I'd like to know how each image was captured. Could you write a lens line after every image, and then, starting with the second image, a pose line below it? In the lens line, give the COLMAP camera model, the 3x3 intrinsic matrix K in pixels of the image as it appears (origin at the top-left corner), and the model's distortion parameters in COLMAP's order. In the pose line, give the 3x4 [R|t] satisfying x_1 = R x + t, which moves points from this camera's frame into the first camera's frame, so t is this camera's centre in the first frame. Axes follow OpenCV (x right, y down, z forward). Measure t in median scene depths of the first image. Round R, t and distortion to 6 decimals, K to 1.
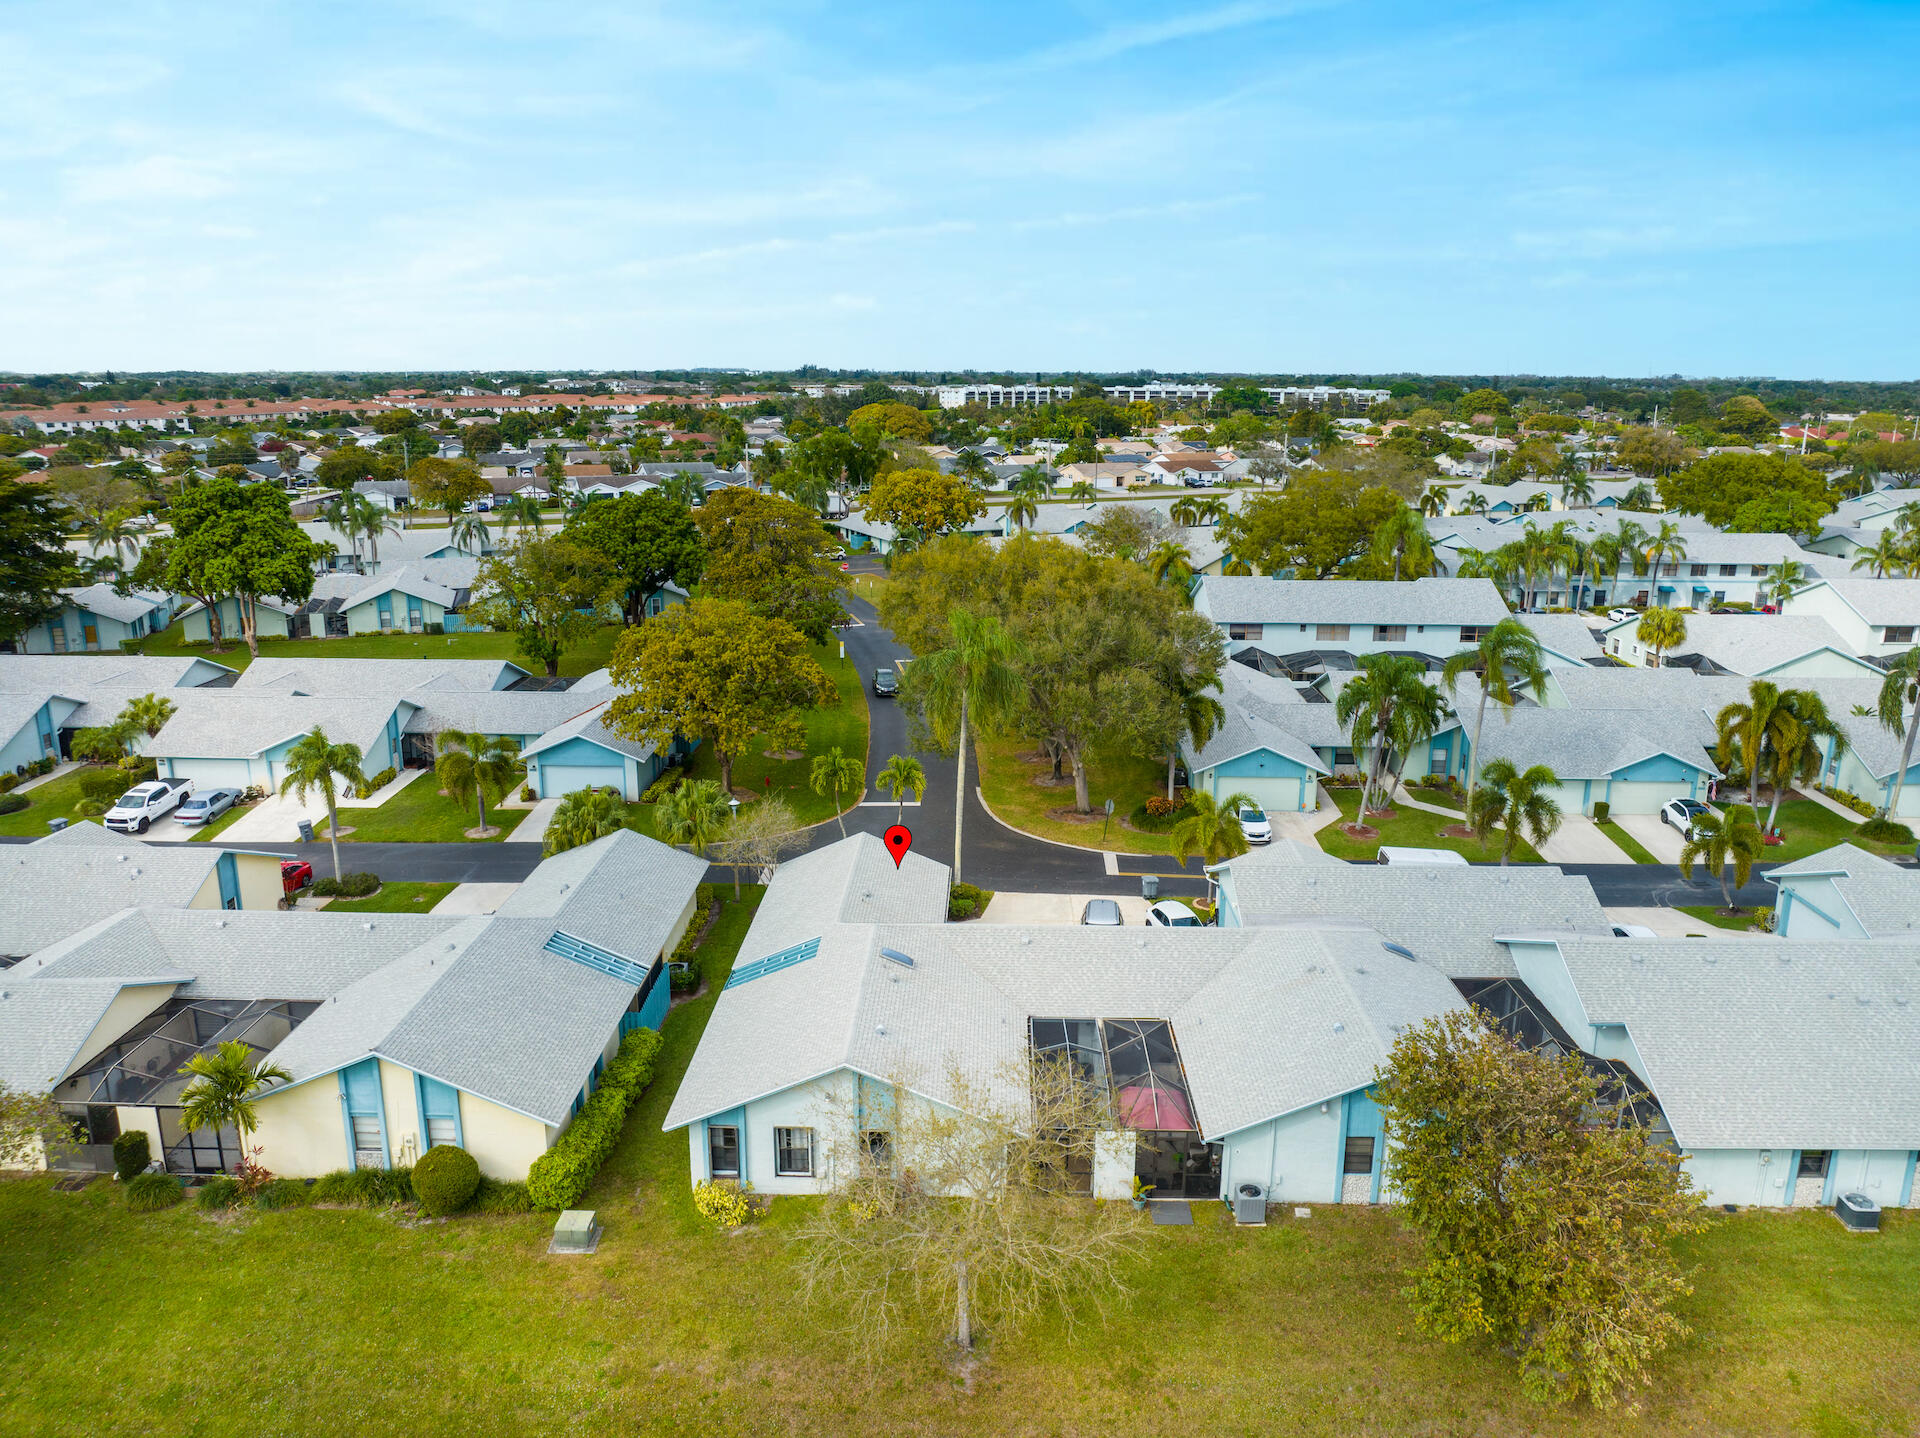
lens RADIAL K [[1353.7, 0, 962.7], [0, 1353.7, 705.4], [0, 0, 1]] dist [-0.037127, 0.008456]
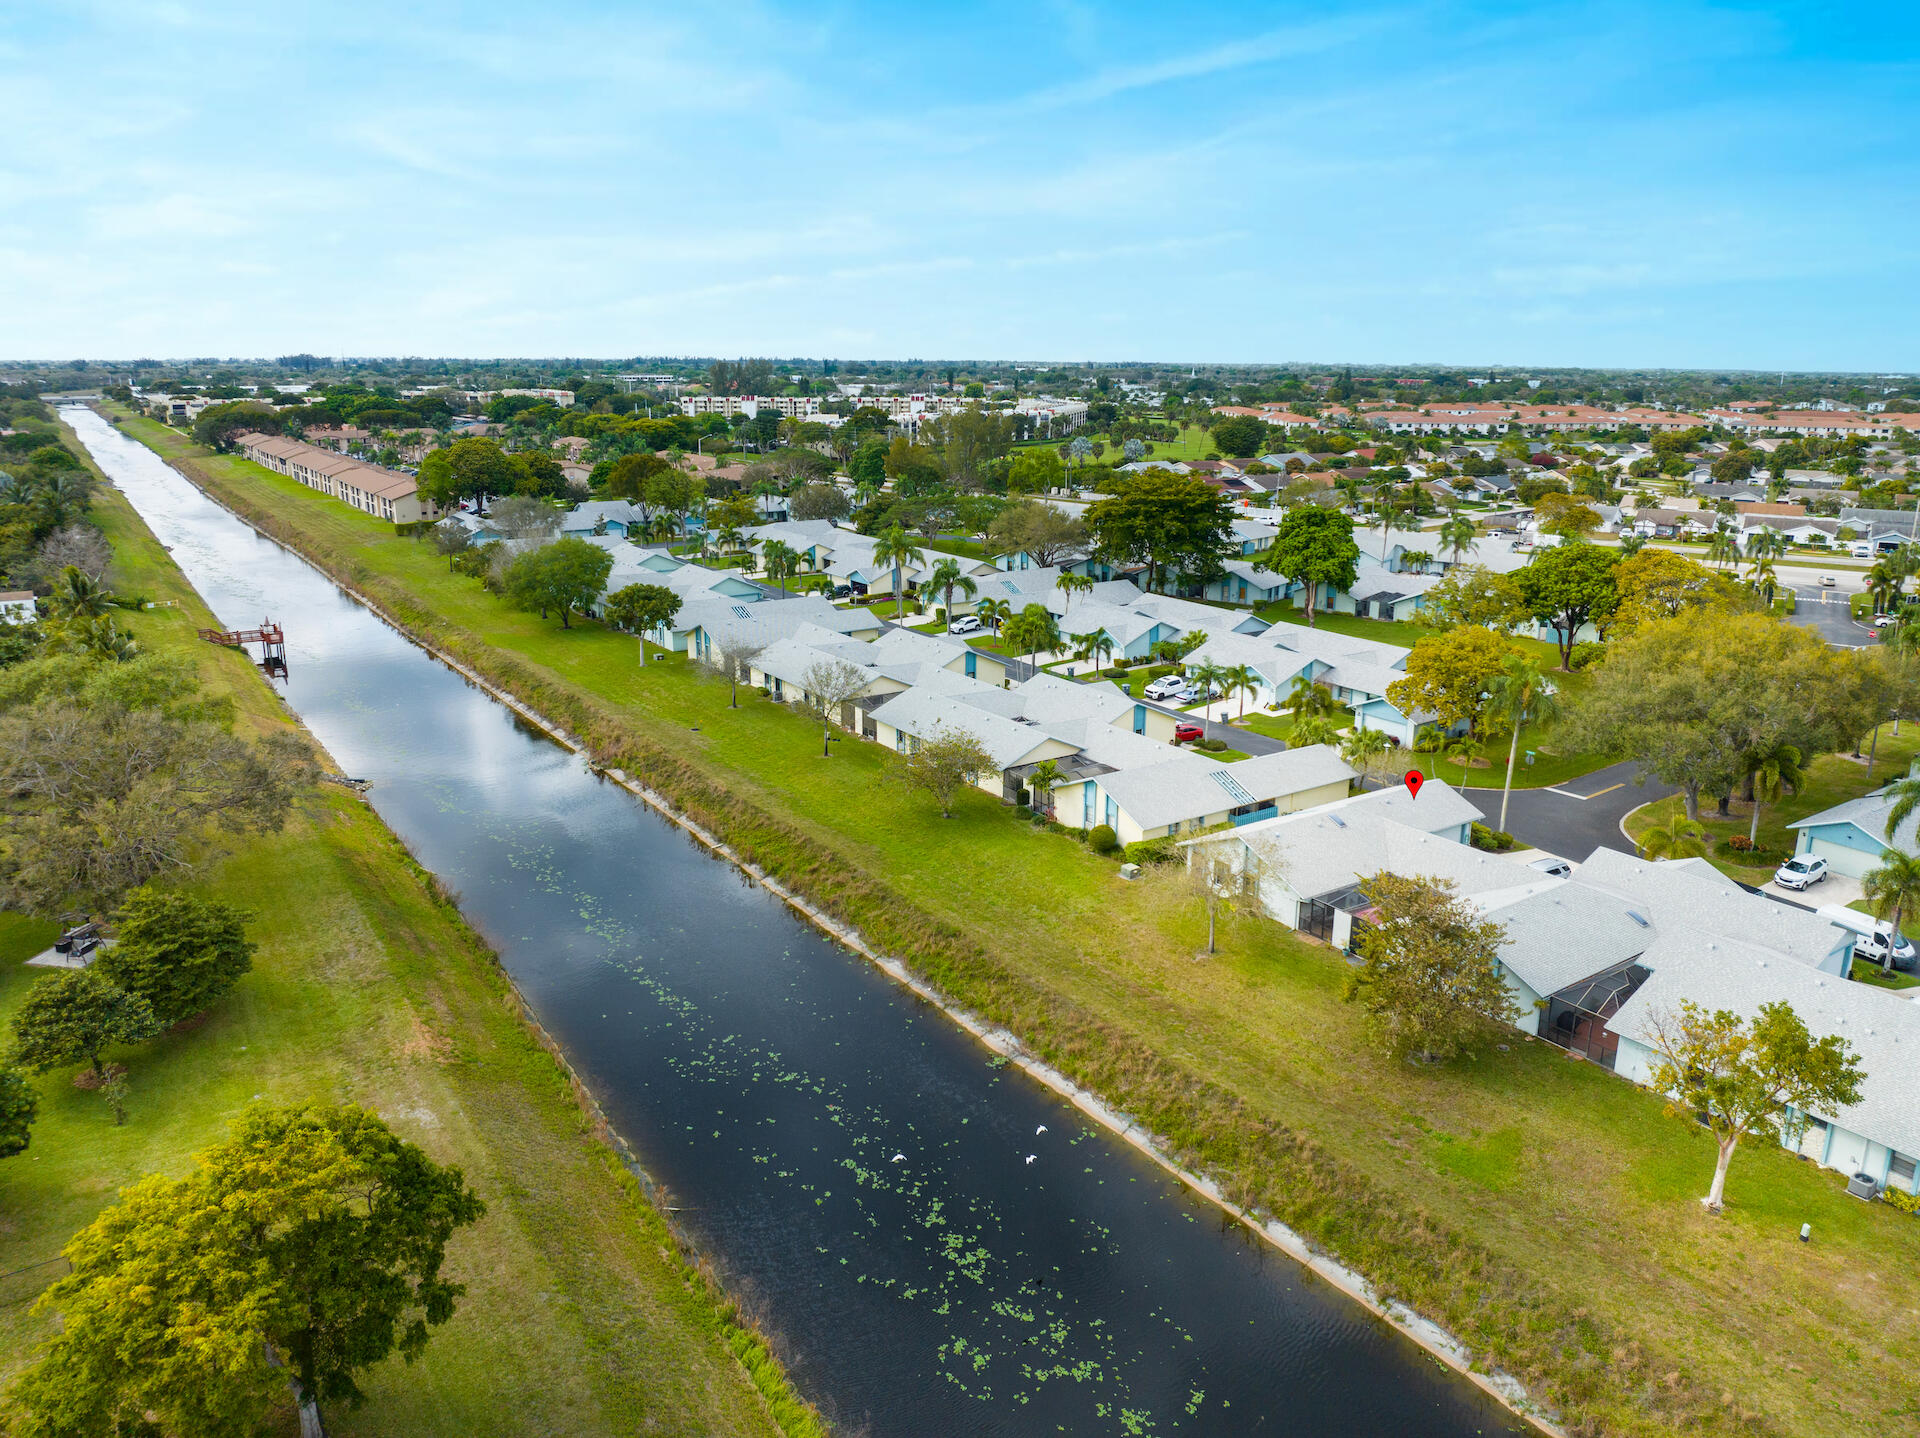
lens RADIAL K [[1353.7, 0, 962.7], [0, 1353.7, 705.4], [0, 0, 1]] dist [-0.037127, 0.008456]
pose [[0.589501, 0.201585, -0.782210, 0.475159], [-0.199174, 0.974735, 0.101096, -0.022742], [0.782827, 0.096199, 0.614758, -0.246581]]
